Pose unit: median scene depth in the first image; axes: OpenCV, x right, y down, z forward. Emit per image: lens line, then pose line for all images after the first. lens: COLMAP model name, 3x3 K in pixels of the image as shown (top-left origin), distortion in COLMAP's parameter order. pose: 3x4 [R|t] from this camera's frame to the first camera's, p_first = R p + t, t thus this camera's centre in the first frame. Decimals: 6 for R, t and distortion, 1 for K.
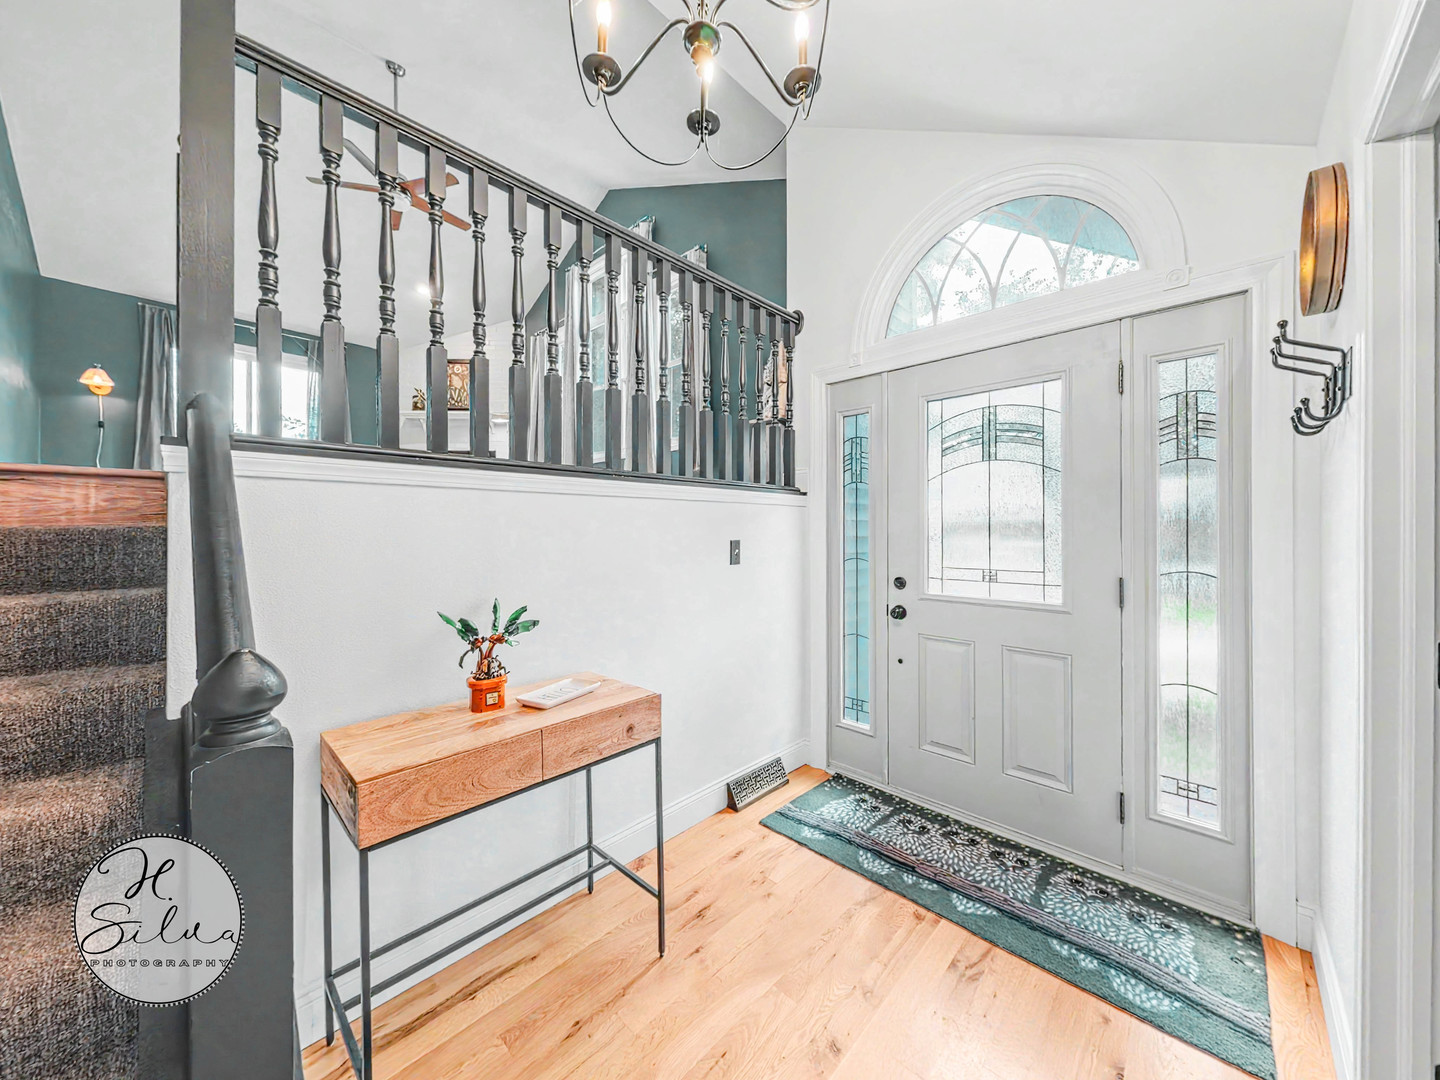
lens RADIAL K [[519.5, 0, 707.5], [0, 519.5, 533.2], [0, 0, 1]] dist [-0.004176, -0.000683]
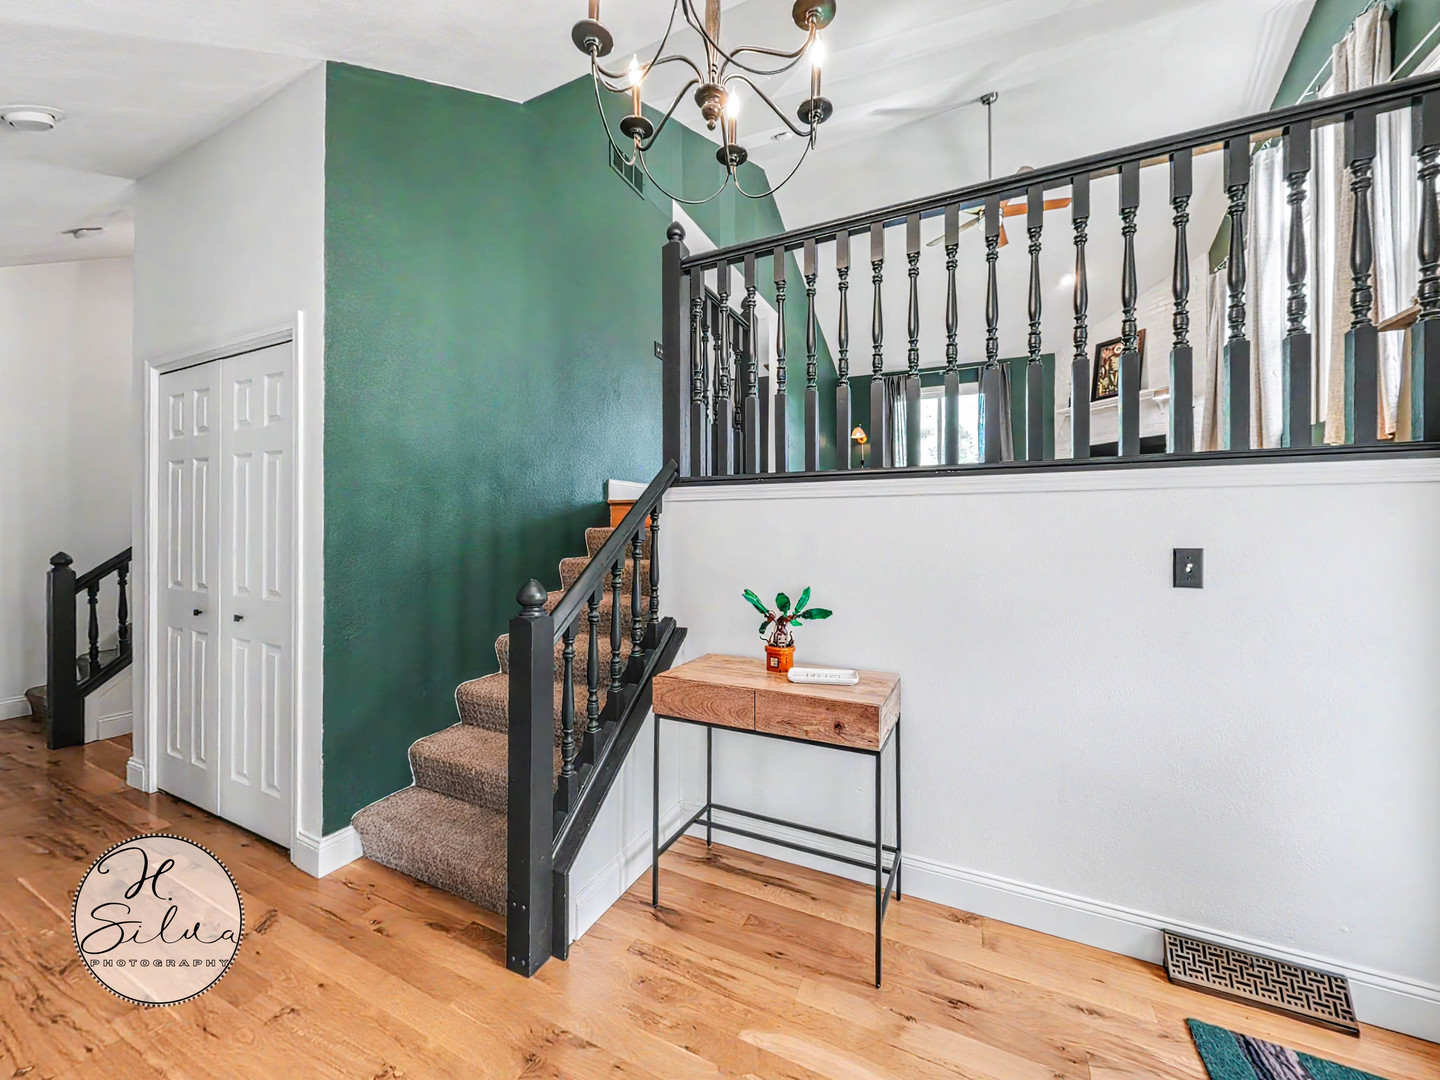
lens RADIAL K [[519.5, 0, 725.8], [0, 519.5, 537.0], [0, 0, 1]] dist [-0.004176, -0.000683]
pose [[0.325925, 0.012199, -0.945317, 0.629006], [-0.009008, 0.999911, 0.009798, -0.002864], [0.945353, 0.005322, 0.326006, 0.388892]]
